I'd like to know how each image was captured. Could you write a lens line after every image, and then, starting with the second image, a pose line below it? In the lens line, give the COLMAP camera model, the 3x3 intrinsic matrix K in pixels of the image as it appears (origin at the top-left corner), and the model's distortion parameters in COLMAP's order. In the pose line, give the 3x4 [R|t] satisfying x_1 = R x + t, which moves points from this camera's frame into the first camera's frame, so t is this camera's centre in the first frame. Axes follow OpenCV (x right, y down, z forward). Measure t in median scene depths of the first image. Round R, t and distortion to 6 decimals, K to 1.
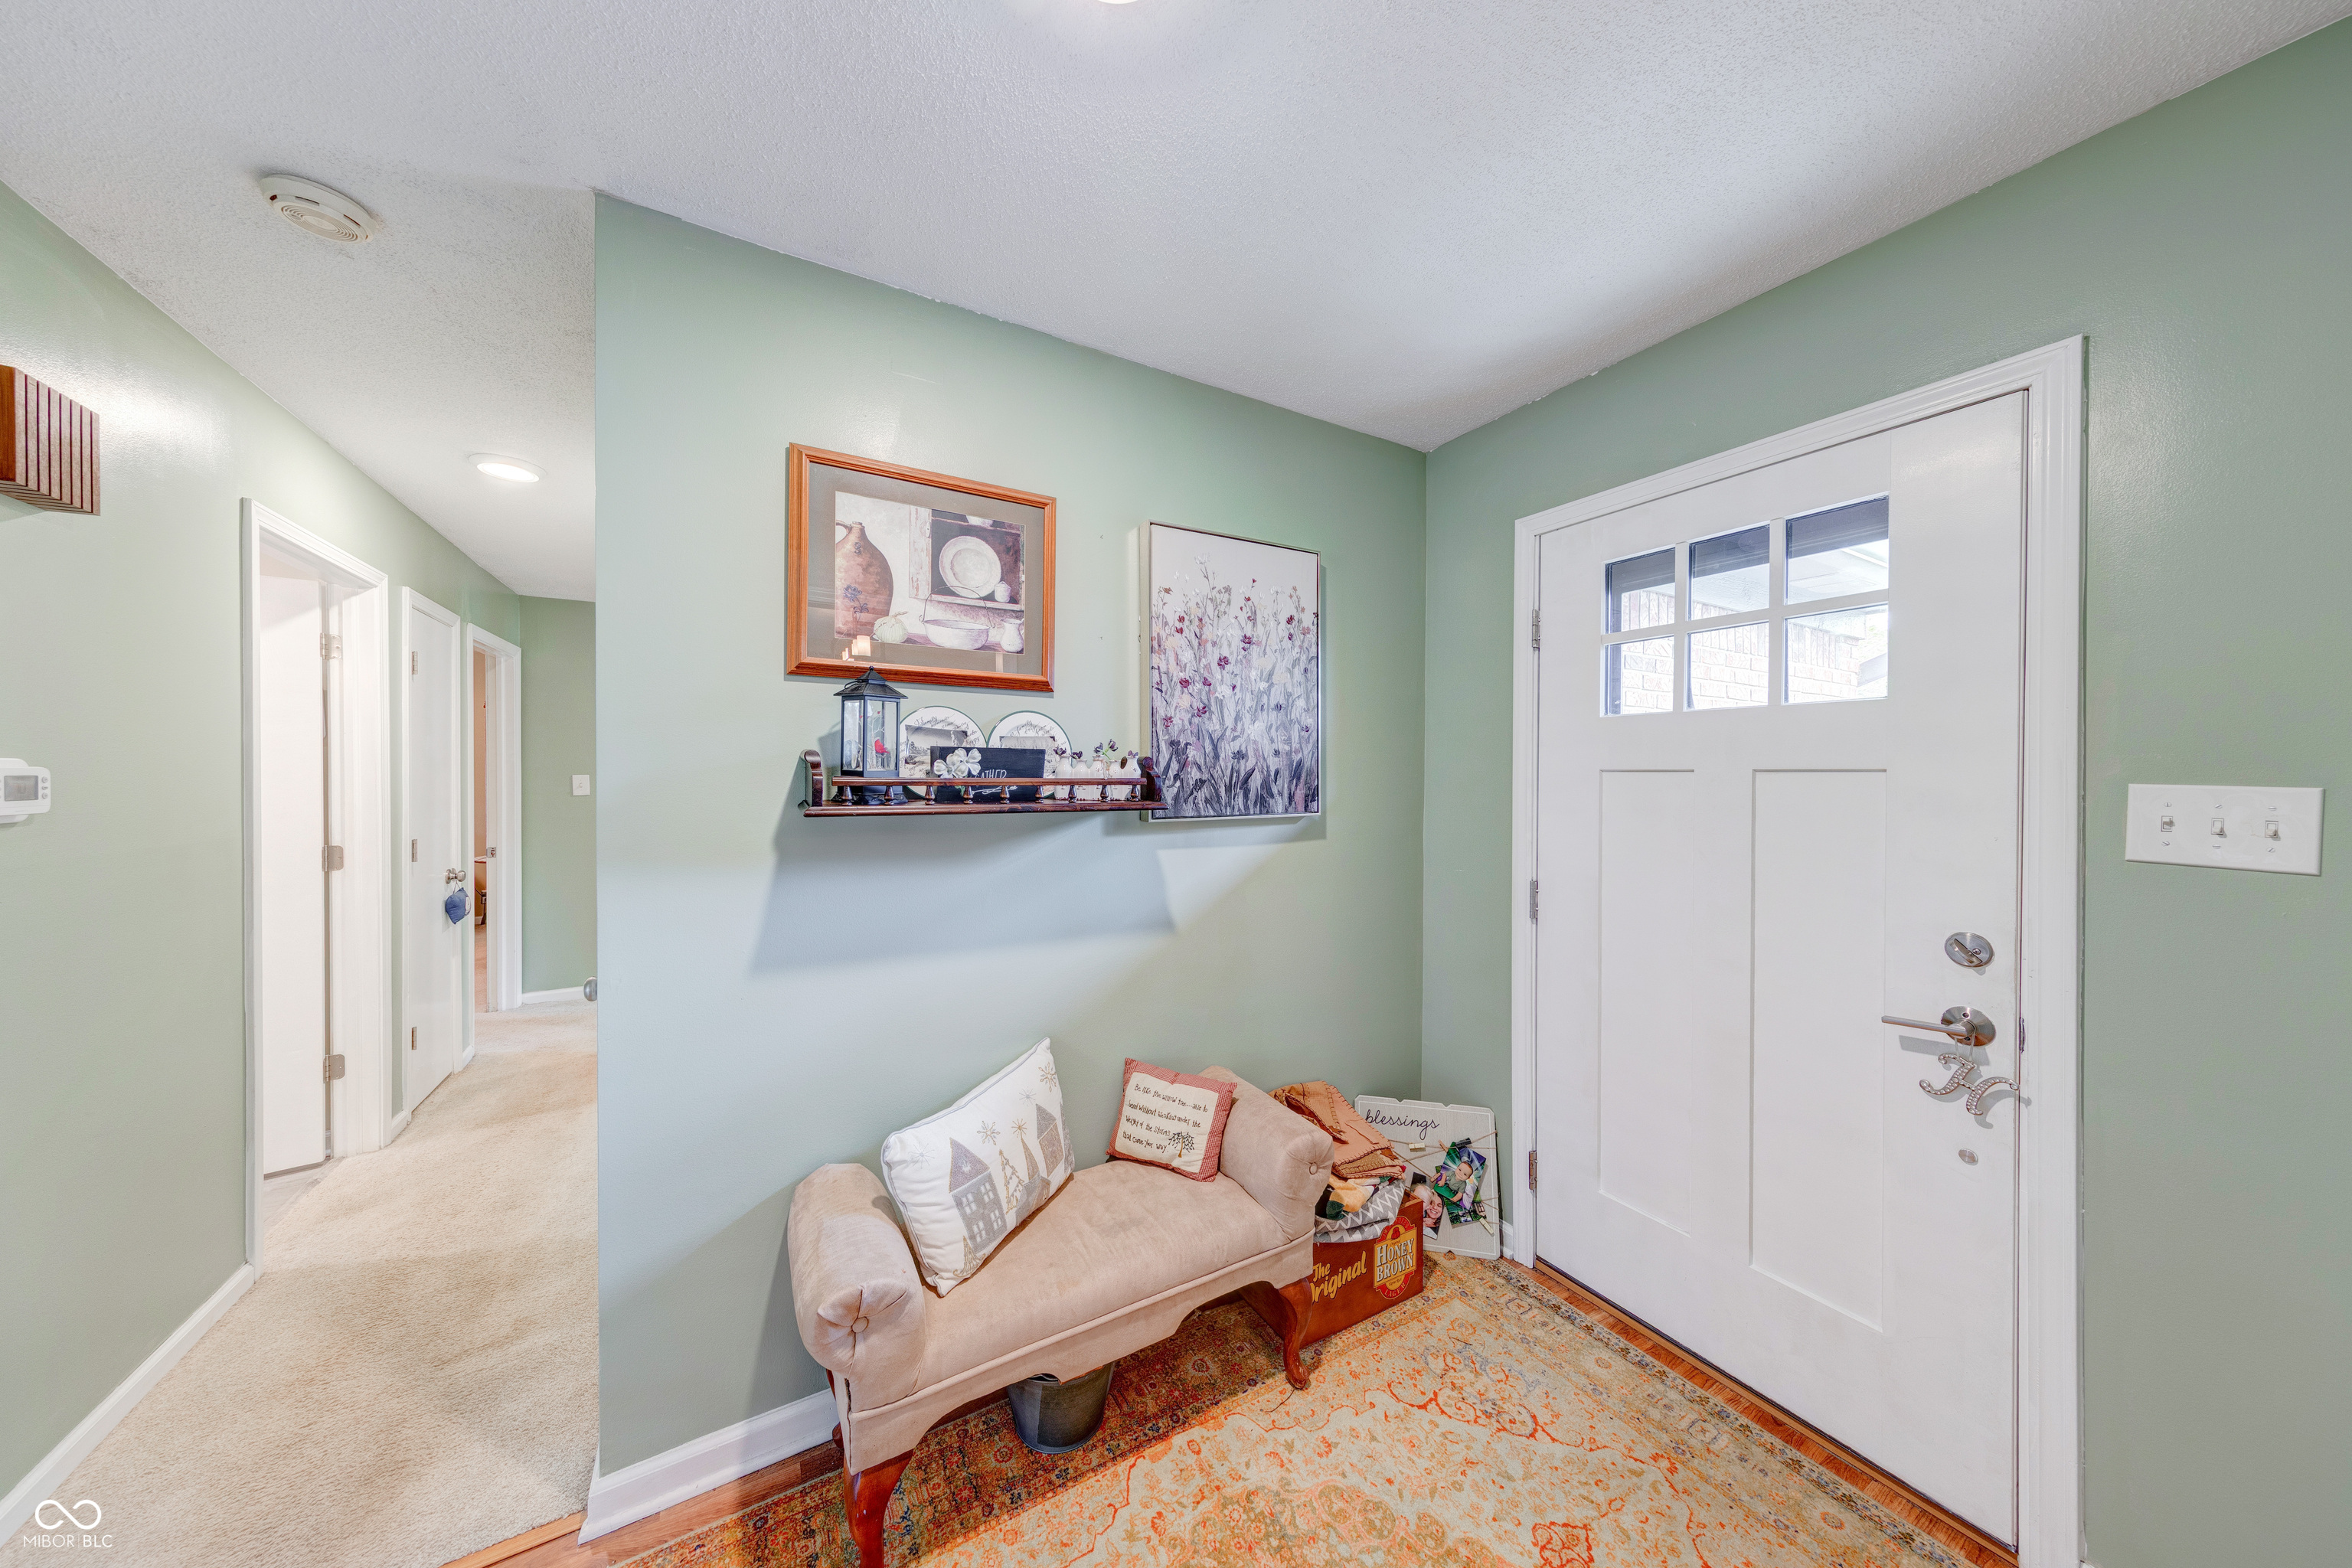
lens RADIAL K [[742.0, 0, 1176.3], [0, 742.0, 782.7], [0, 0, 1]] dist [0.006702, -0.000375]
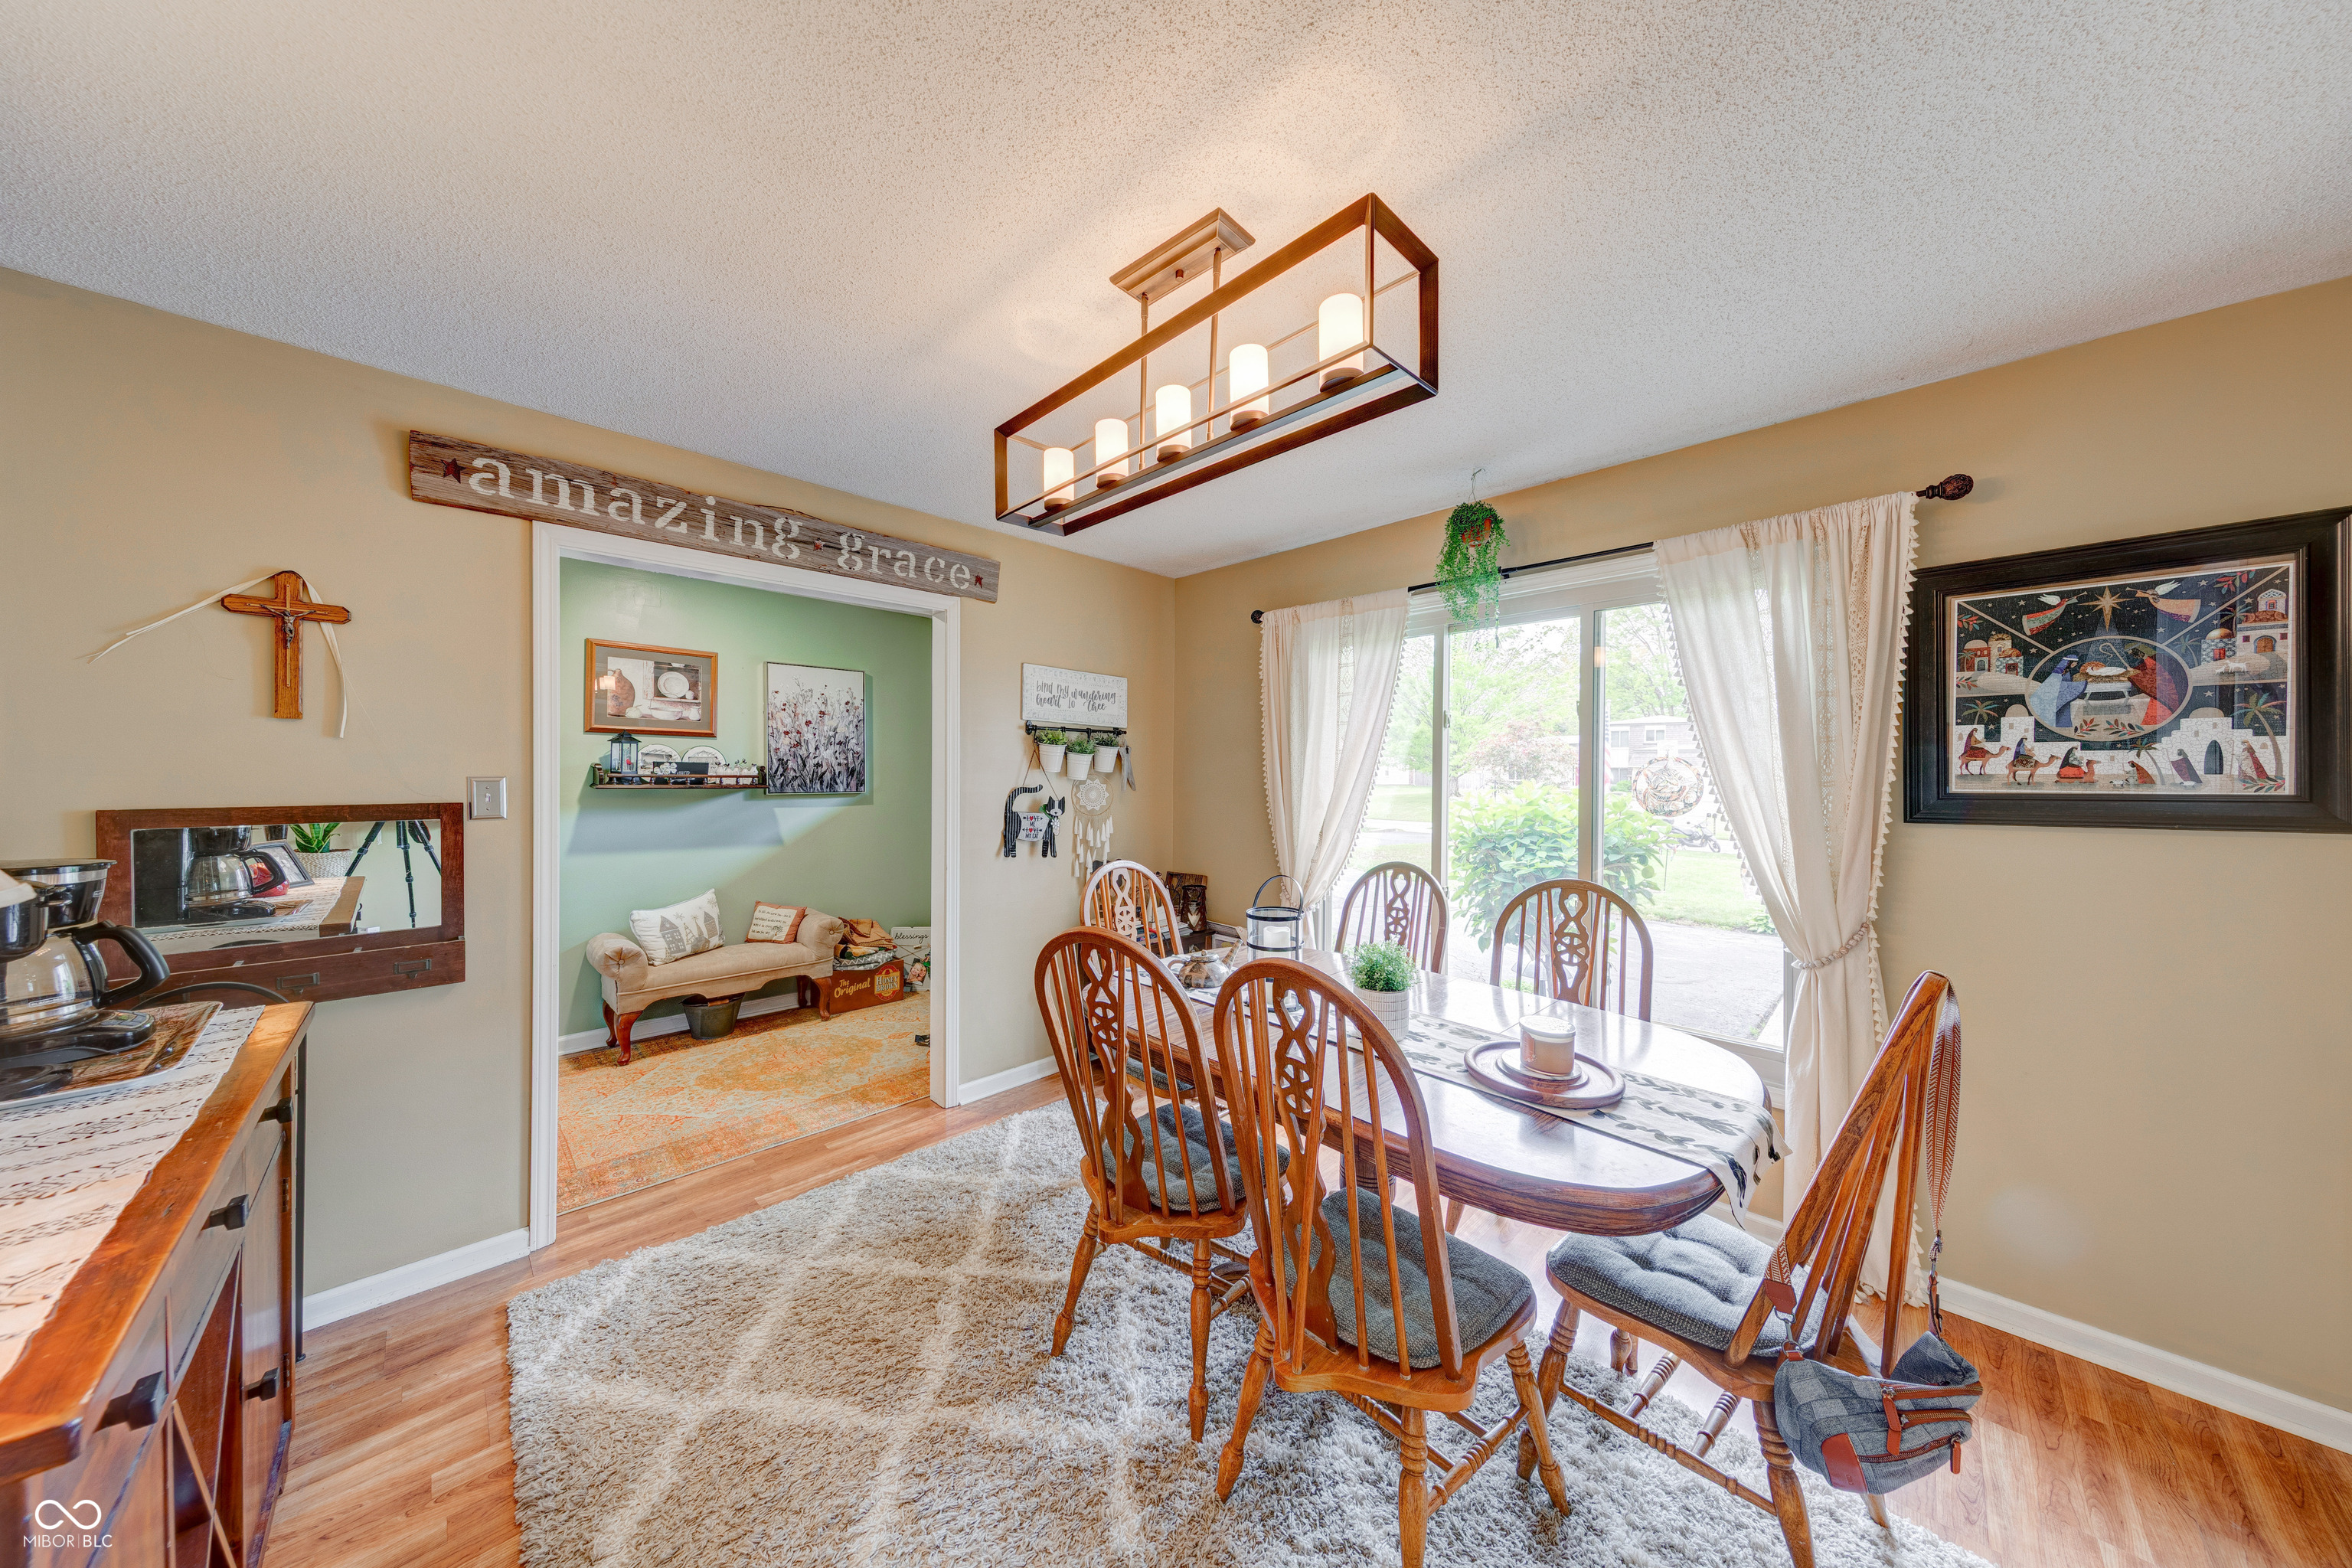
lens RADIAL K [[742.0, 0, 1178.9], [0, 742.0, 782.5], [0, 0, 1]] dist [0.006702, -0.000375]
pose [[0.965319, 0.002631, 0.261058, 0.611131], [-0.002429, 0.999996, -0.001095, 0.016498], [-0.261060, 0.000423, 0.965322, -1.585731]]
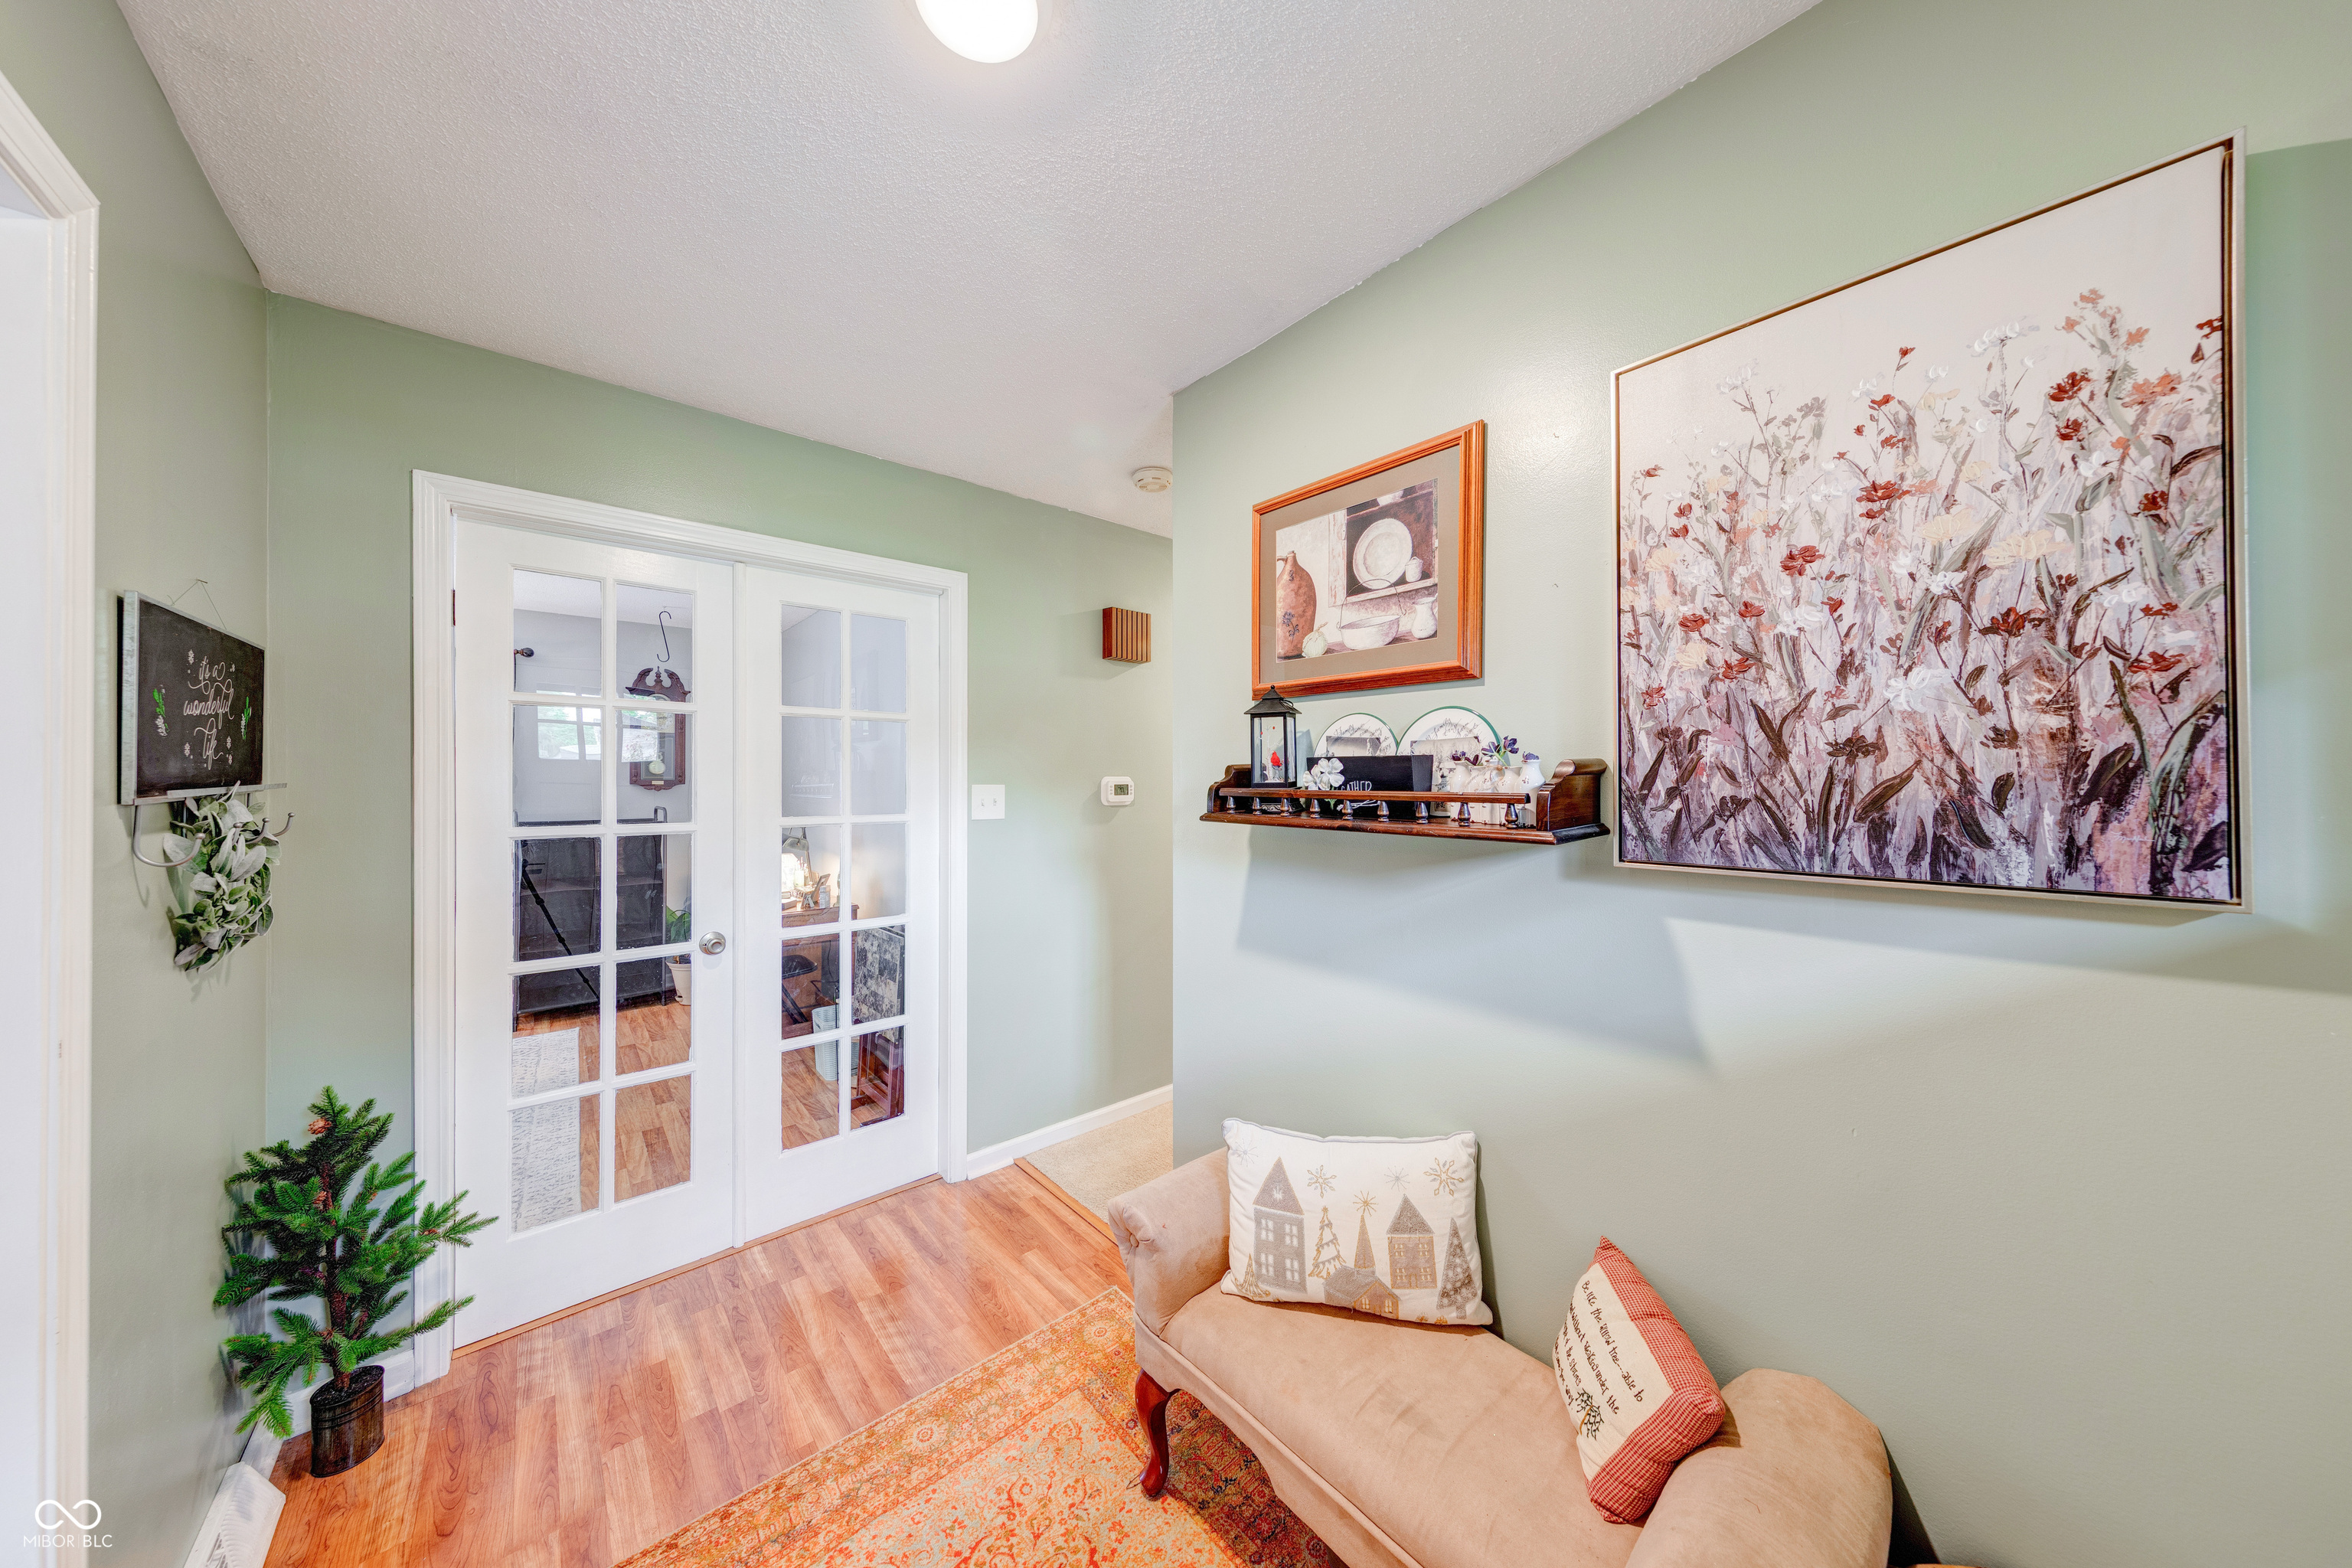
lens RADIAL K [[742.0, 0, 1183.6], [0, 742.0, 784.8], [0, 0, 1]] dist [0.006702, -0.000375]
pose [[0.195307, 0.003777, -0.980735, 0.517148], [-0.010920, 0.999939, 0.001676, -0.011249], [0.980681, 0.010382, 0.195336, 0.557424]]
